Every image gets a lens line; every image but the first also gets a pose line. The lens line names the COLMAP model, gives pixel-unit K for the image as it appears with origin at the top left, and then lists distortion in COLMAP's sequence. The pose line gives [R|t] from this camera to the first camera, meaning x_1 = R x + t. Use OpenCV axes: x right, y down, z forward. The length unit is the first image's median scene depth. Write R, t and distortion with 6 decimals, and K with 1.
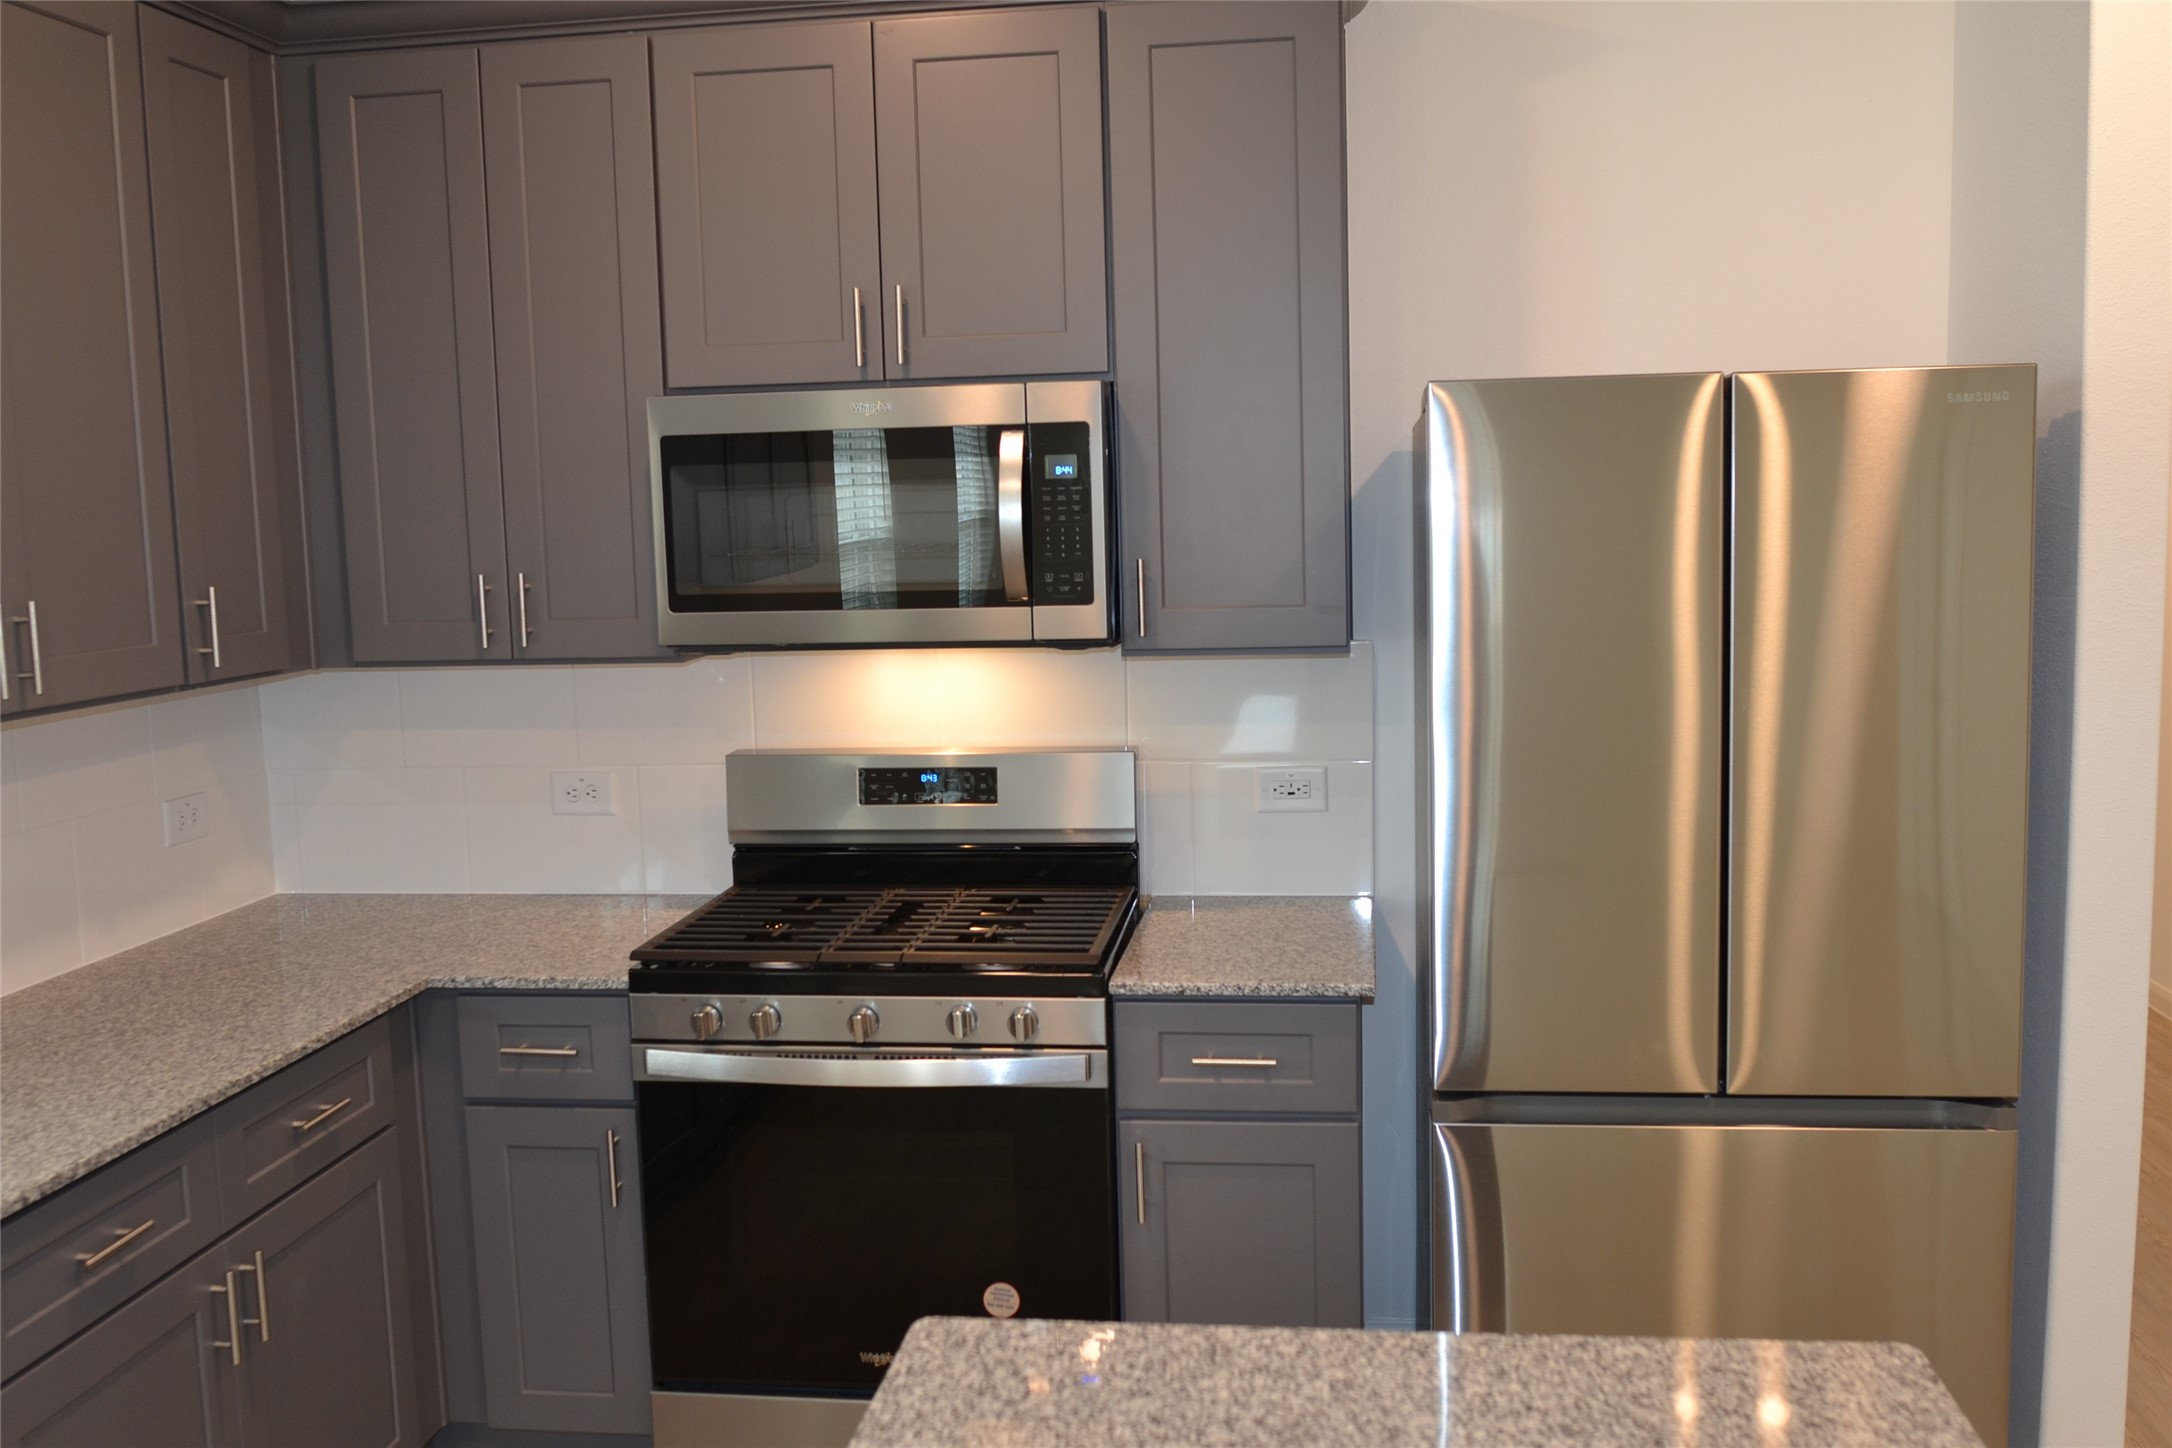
lens RADIAL K [[1937.2, 0, 1075.1], [0, 1937.2, 727.0], [0, 0, 1]] dist [-0.047307, 0.030437]
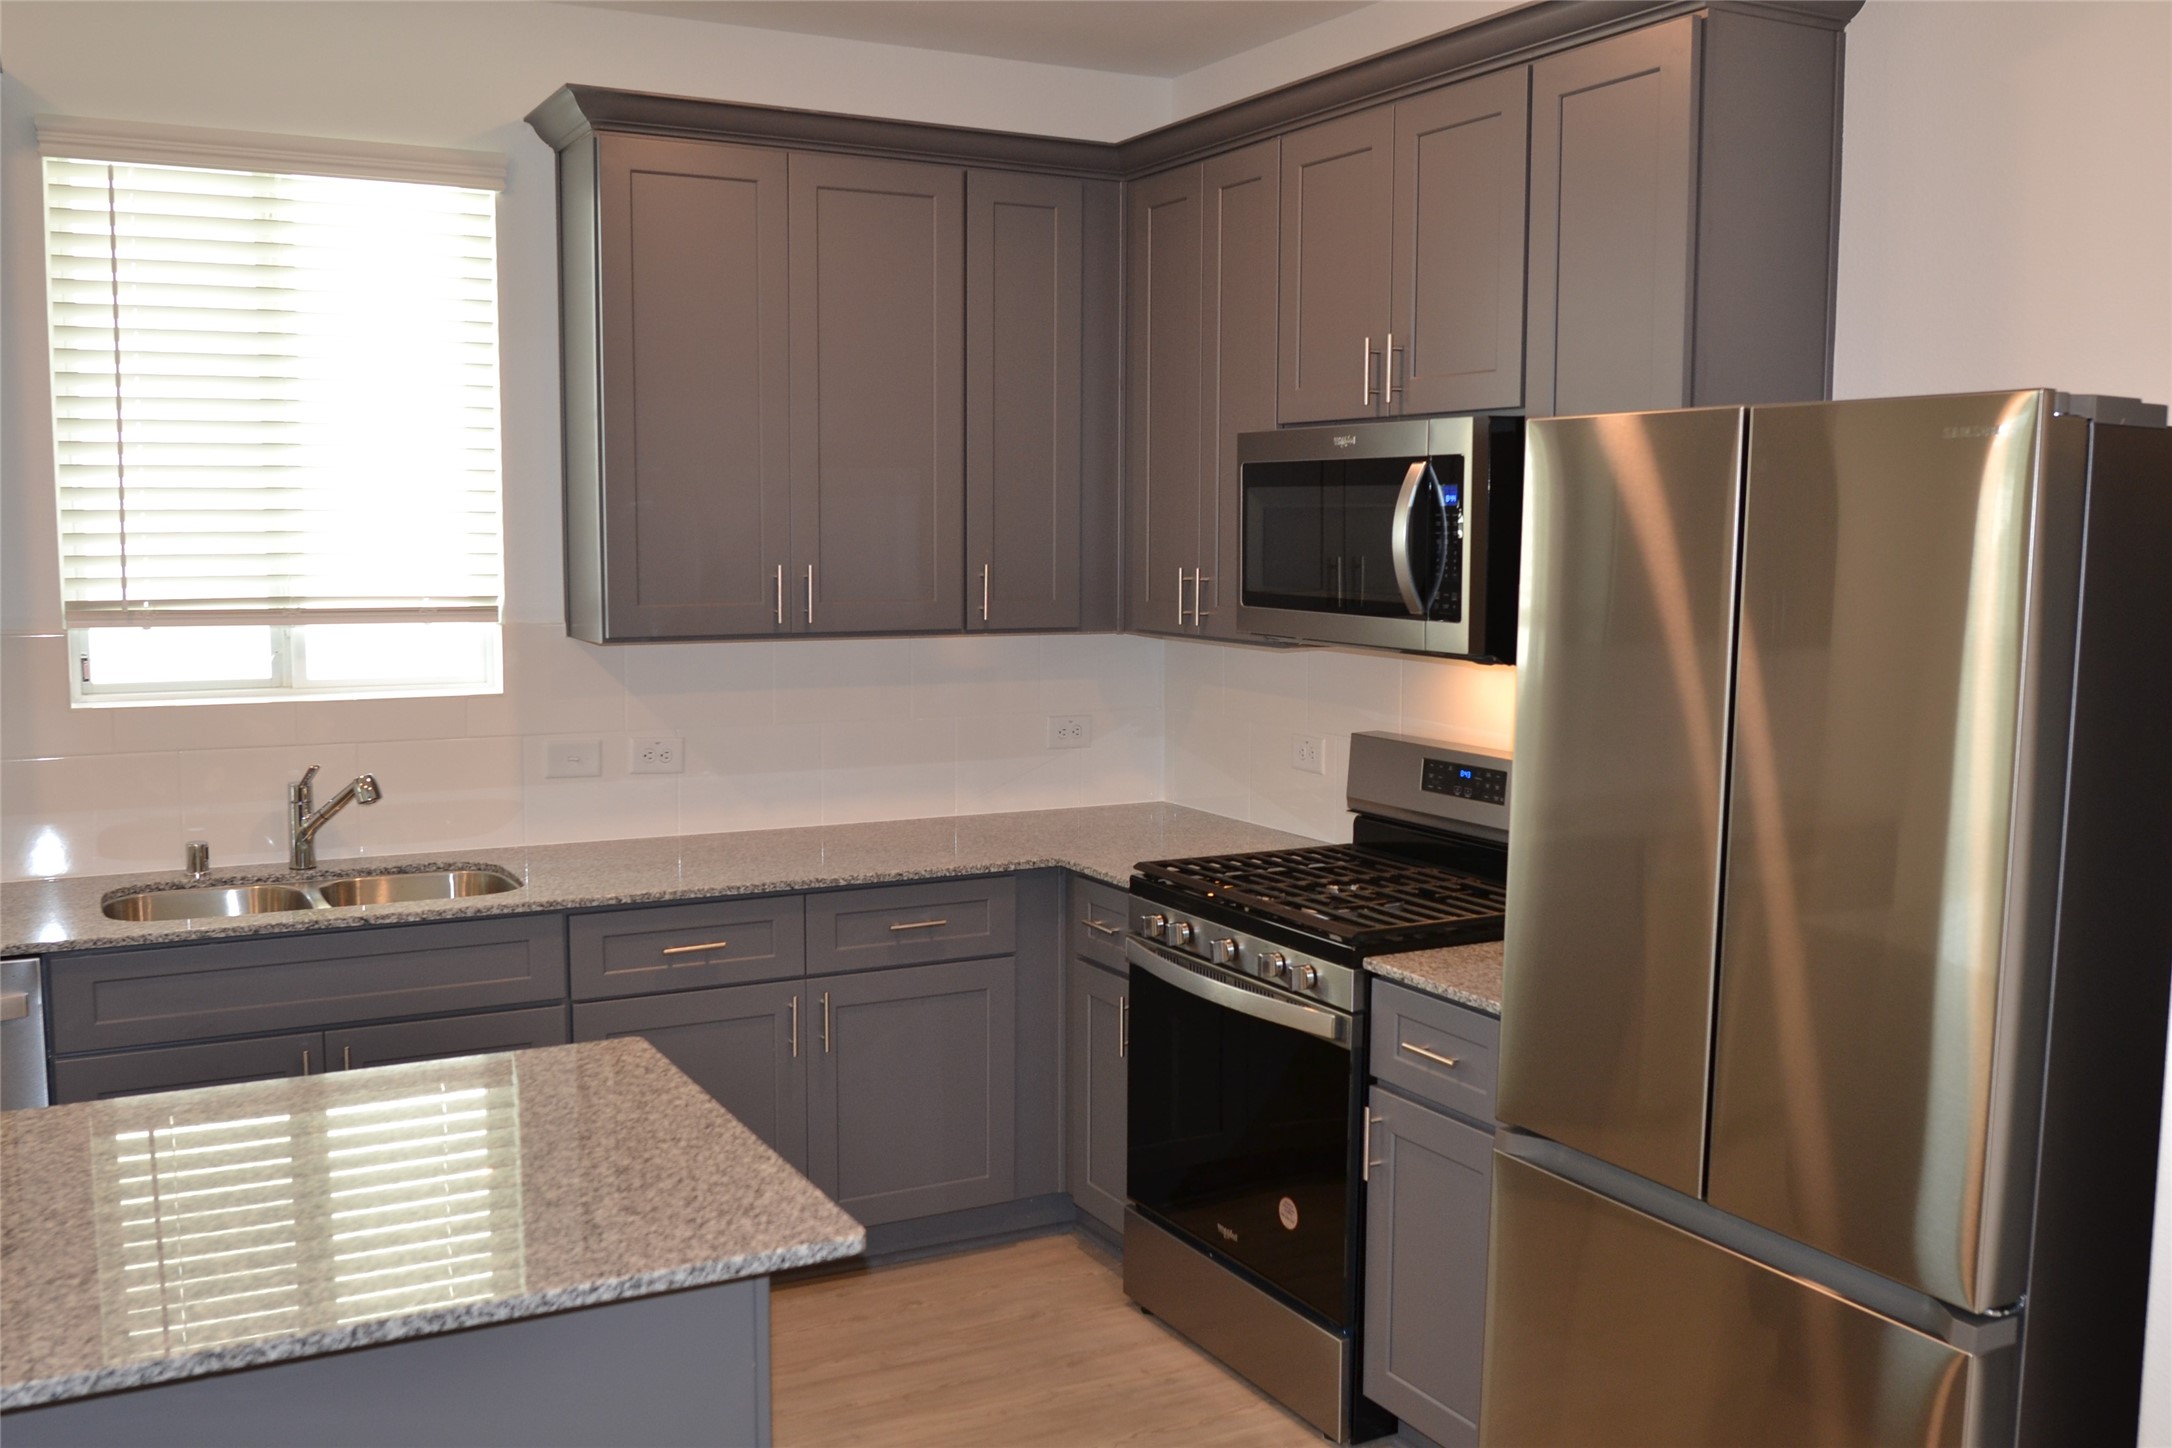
lens RADIAL K [[1937.2, 0, 1075.1], [0, 1937.2, 727.0], [0, 0, 1]] dist [-0.047307, 0.030437]
pose [[0.586427, 0.115626, -0.801707, 0.752085], [-0.116348, 0.991520, 0.057896, -0.042425], [0.801602, 0.059325, 0.594907, 0.184056]]
